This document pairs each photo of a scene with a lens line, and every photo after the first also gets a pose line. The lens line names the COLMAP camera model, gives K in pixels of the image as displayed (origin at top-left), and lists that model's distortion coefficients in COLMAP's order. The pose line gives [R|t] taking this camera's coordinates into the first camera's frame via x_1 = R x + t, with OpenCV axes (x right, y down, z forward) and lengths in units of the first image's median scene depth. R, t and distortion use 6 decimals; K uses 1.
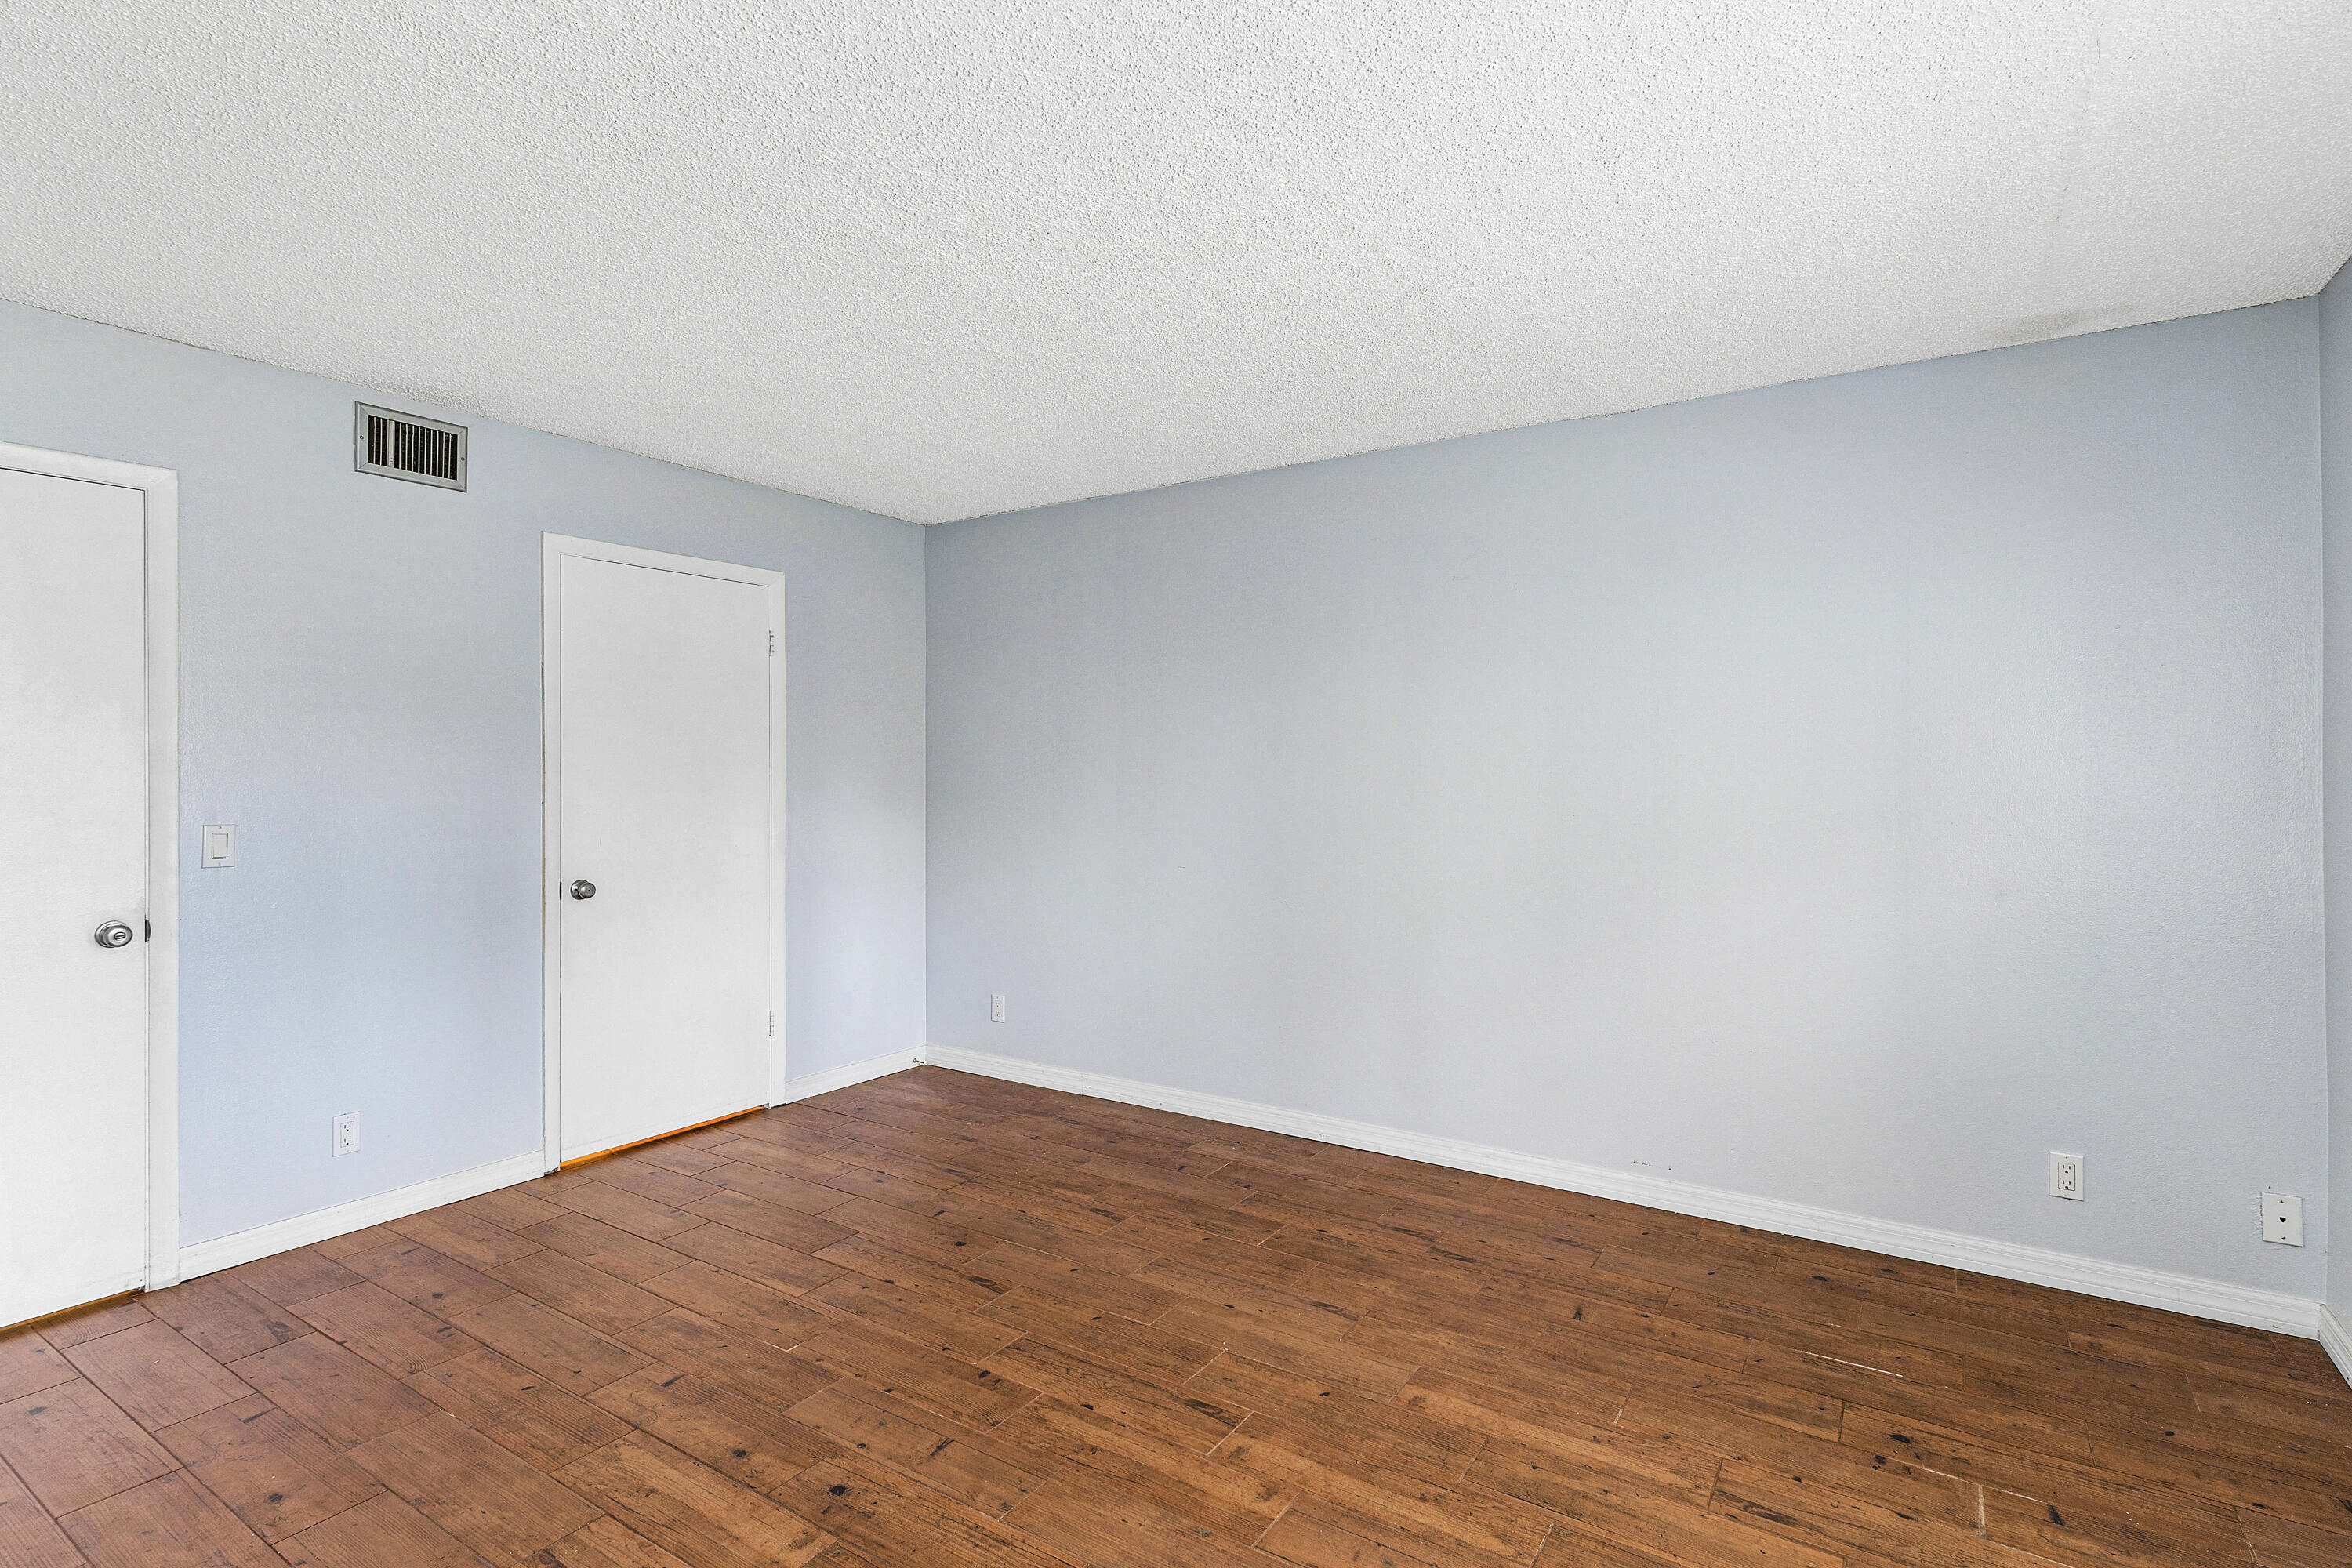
lens RADIAL K [[1148.2, 0, 1169.3], [0, 1148.2, 769.8], [0, 0, 1]] dist [0.000675, 0.000236]
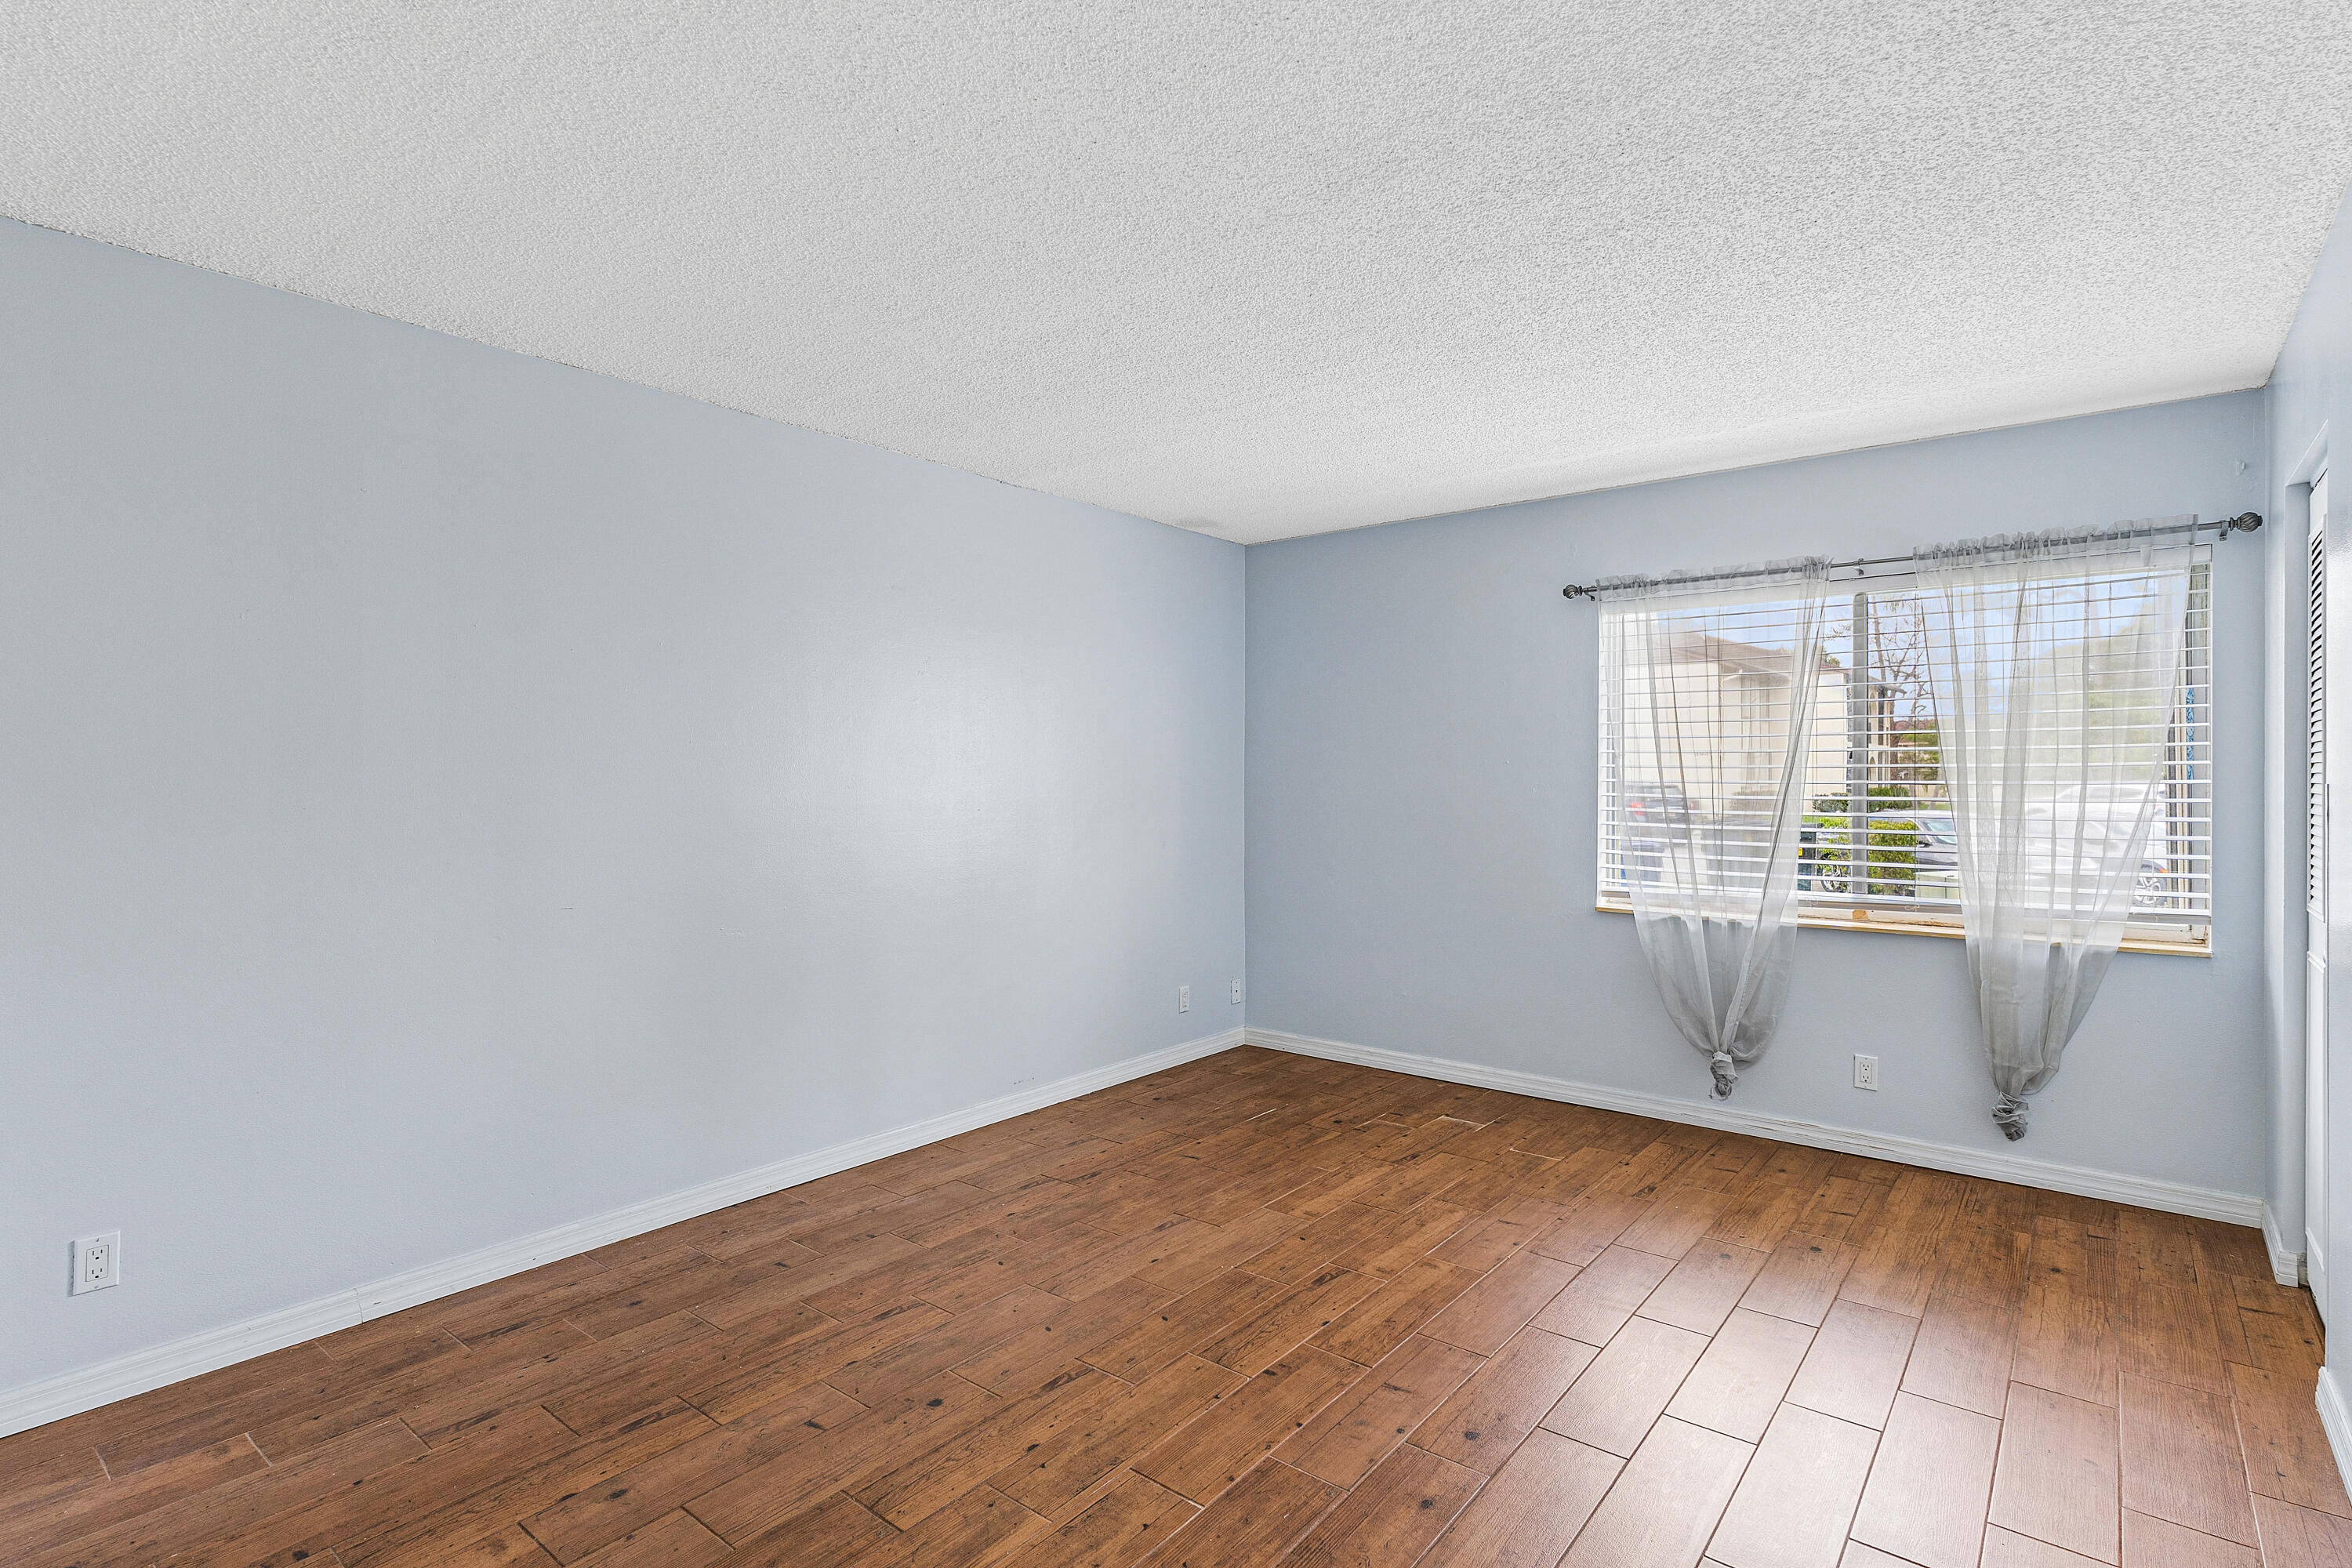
lens RADIAL K [[1148.2, 0, 1169.3], [0, 1148.2, 769.8], [0, 0, 1]] dist [0.000675, 0.000236]
pose [[0.099924, 0.002096, 0.994993, -1.041452], [0.003530, 0.999991, -0.002461, 0.000525], [-0.994989, 0.003758, 0.099916, 0.876065]]
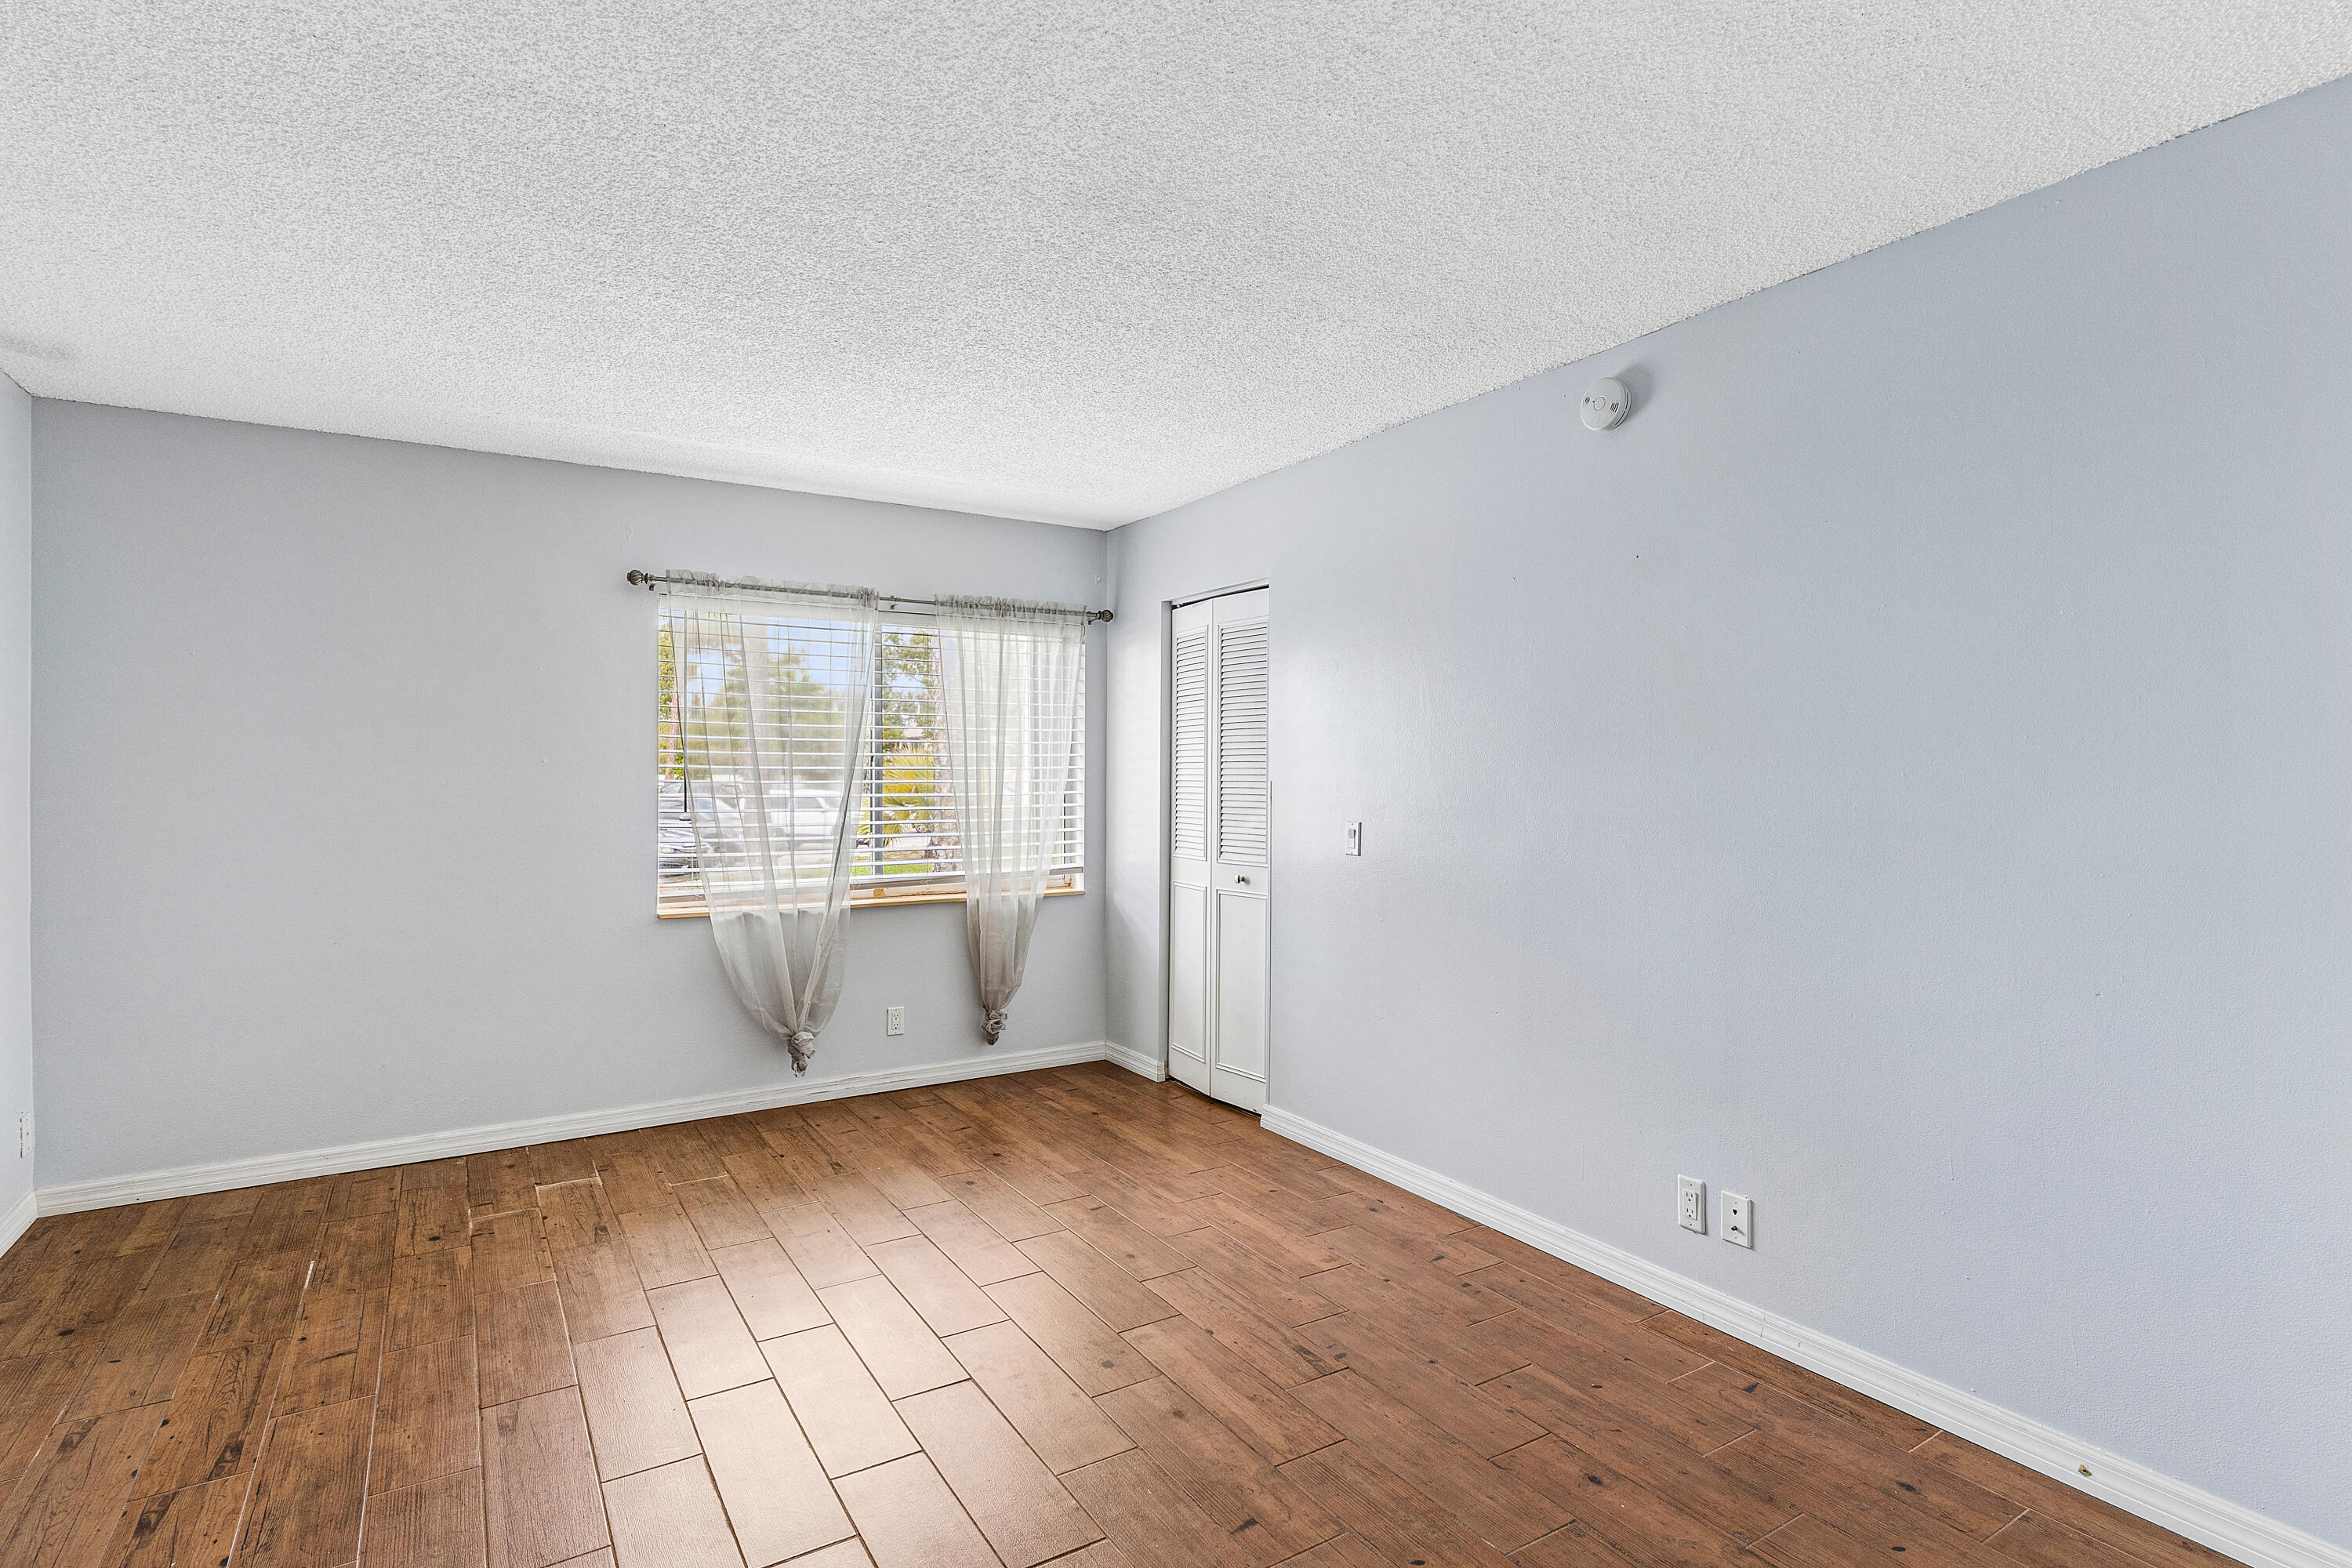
lens RADIAL K [[1159.7, 0, 1163.8], [0, 1159.7, 782.7], [0, 0, 1]] dist [0.000645, 0.000645]
pose [[-0.909434, -0.005097, 0.415818, -0.634665], [-0.000788, 0.999944, 0.010533, -0.001364], [-0.415848, 0.009251, -0.909387, 1.558361]]
